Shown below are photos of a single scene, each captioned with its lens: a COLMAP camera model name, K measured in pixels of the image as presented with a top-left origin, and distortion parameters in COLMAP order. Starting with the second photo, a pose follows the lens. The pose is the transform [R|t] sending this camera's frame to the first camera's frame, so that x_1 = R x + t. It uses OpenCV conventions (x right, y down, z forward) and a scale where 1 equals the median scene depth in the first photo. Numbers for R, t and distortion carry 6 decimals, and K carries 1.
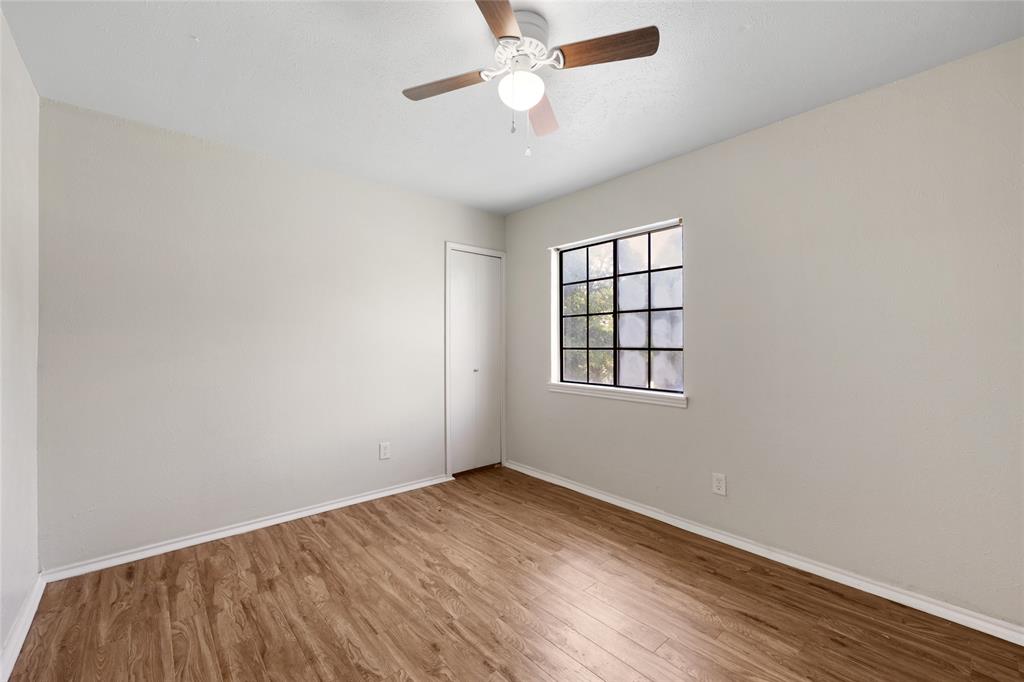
lens RADIAL K [[420.4, 0, 512.8], [0, 420.4, 341.6], [0, 0, 1]] dist [0.003071, -0.000875]
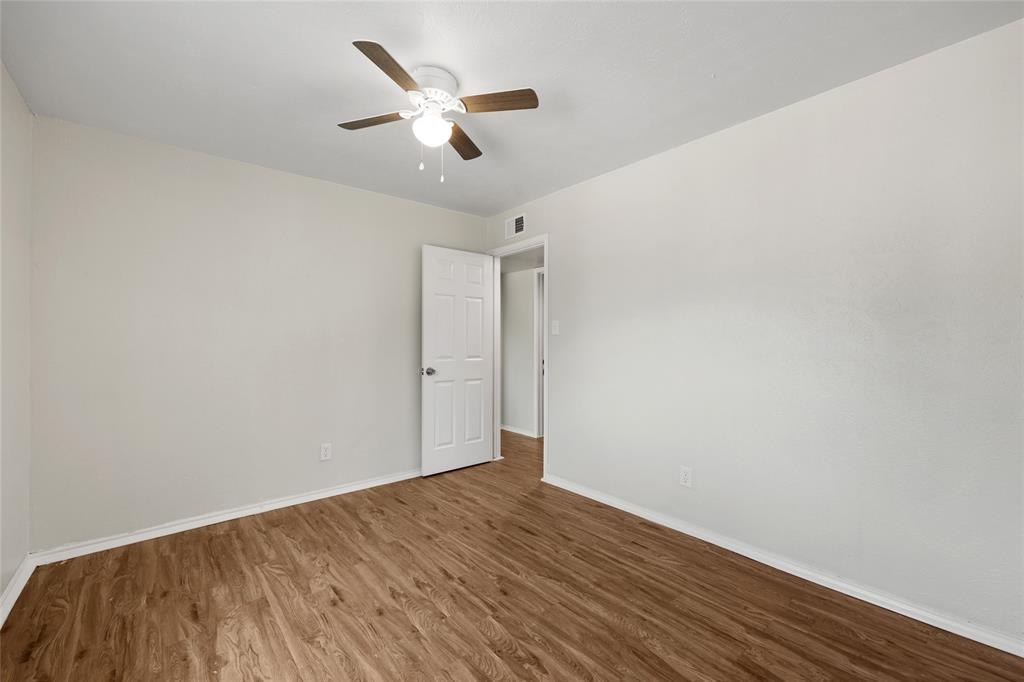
lens RADIAL K [[420.4, 0, 511.2], [0, 420.4, 341.9], [0, 0, 1]] dist [0.003071, -0.000875]
pose [[-0.999859, 0.004777, 0.016112, -0.205398], [0.004729, 0.999984, -0.003067, 0.010583], [-0.016126, -0.002991, -0.999865, 1.998317]]
